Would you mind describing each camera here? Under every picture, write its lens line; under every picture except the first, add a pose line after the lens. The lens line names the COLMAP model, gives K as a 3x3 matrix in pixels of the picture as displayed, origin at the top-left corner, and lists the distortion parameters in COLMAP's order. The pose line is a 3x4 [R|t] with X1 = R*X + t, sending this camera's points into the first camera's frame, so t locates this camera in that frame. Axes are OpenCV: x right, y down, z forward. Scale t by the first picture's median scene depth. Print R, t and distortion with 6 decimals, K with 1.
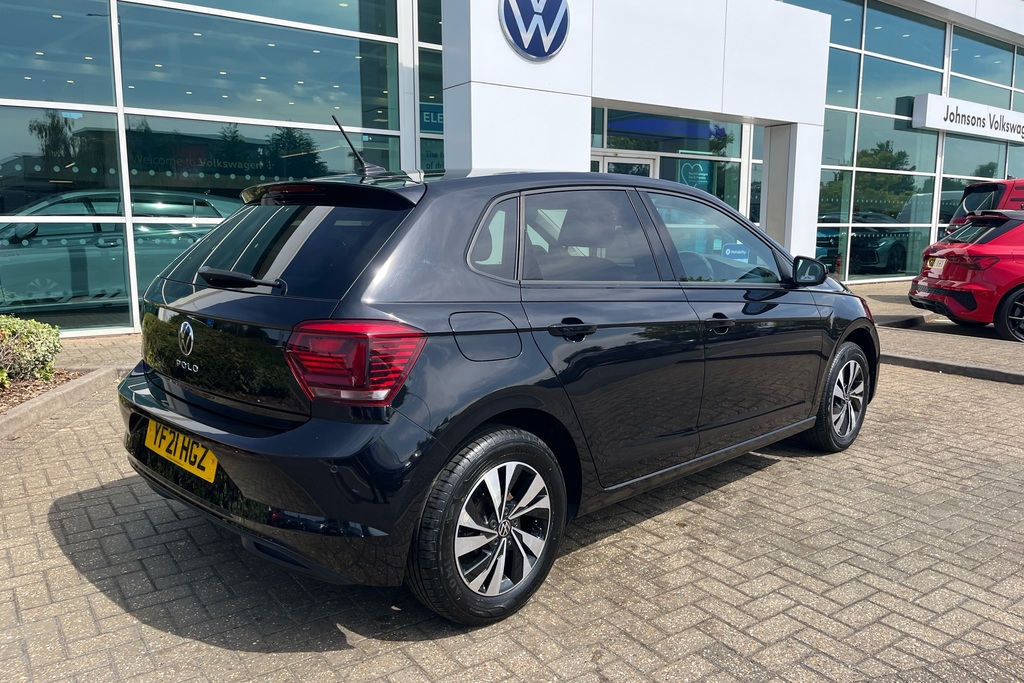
lens RADIAL K [[774.8, 0, 514.7], [0, 774.8, 345.1], [0, 0, 1]] dist [0.074939, -0.109901]
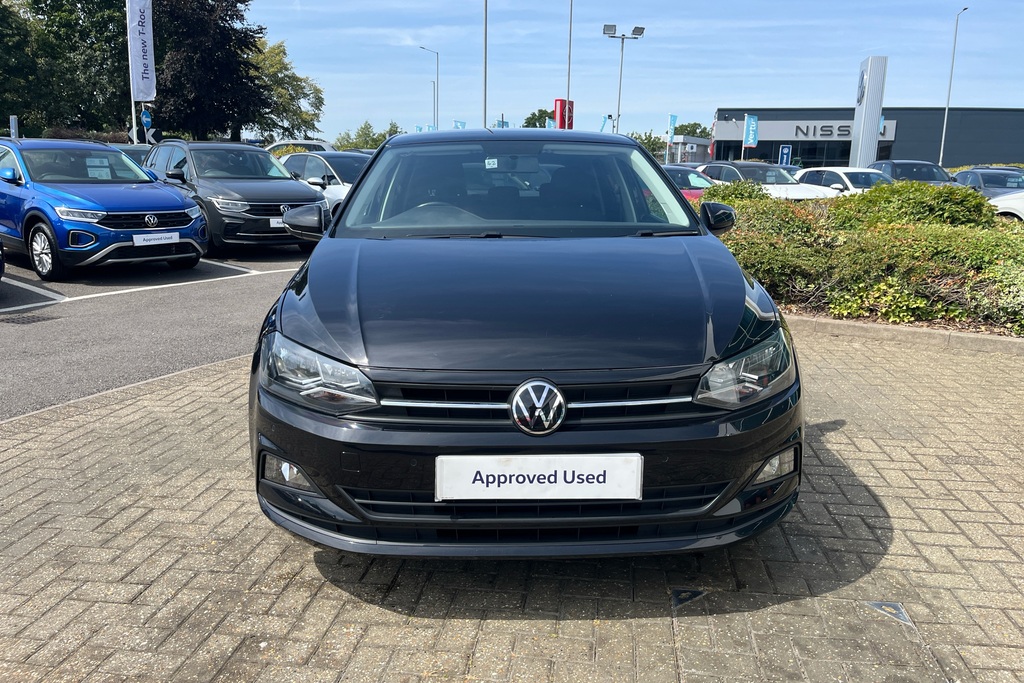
lens RADIAL K [[774.8, 0, 506.6], [0, 774.8, 333.1], [0, 0, 1]] dist [0.074939, -0.109901]
pose [[-0.685009, 0.138189, -0.715309, 1.139864], [-0.121015, 0.946623, 0.298765, -0.349649], [0.718413, 0.291220, -0.631722, 2.291257]]
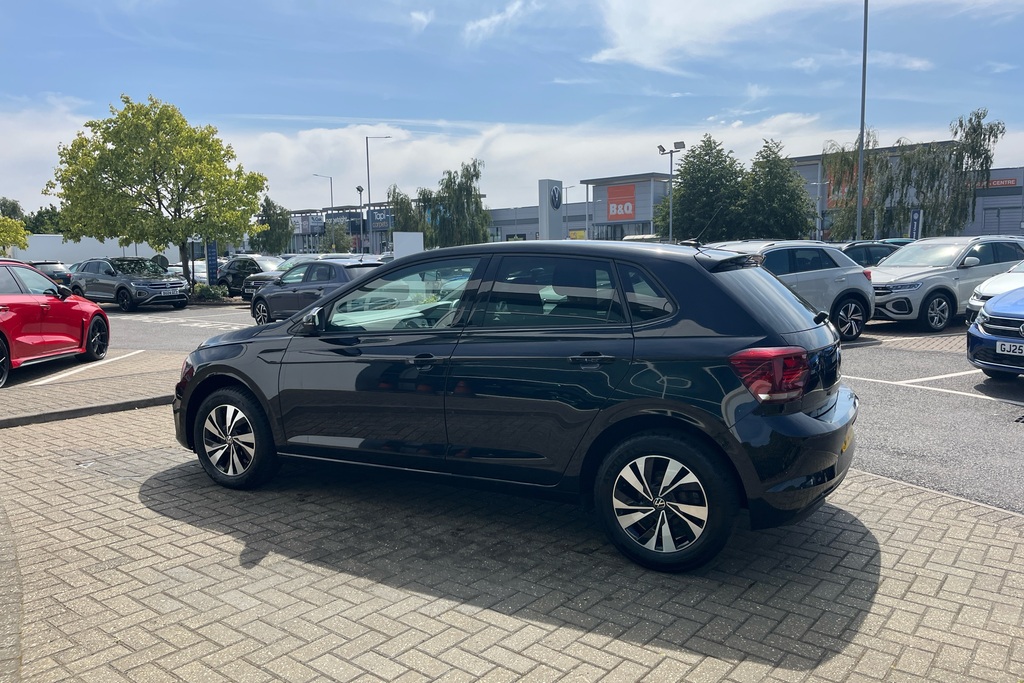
lens RADIAL K [[774.8, 0, 506.1], [0, 774.8, 333.5], [0, 0, 1]] dist [0.074939, -0.109901]
pose [[-0.283879, -0.089869, 0.954640, -1.477398], [0.154493, 0.978303, 0.138037, -0.321029], [-0.946332, 0.186671, -0.263835, 1.762869]]
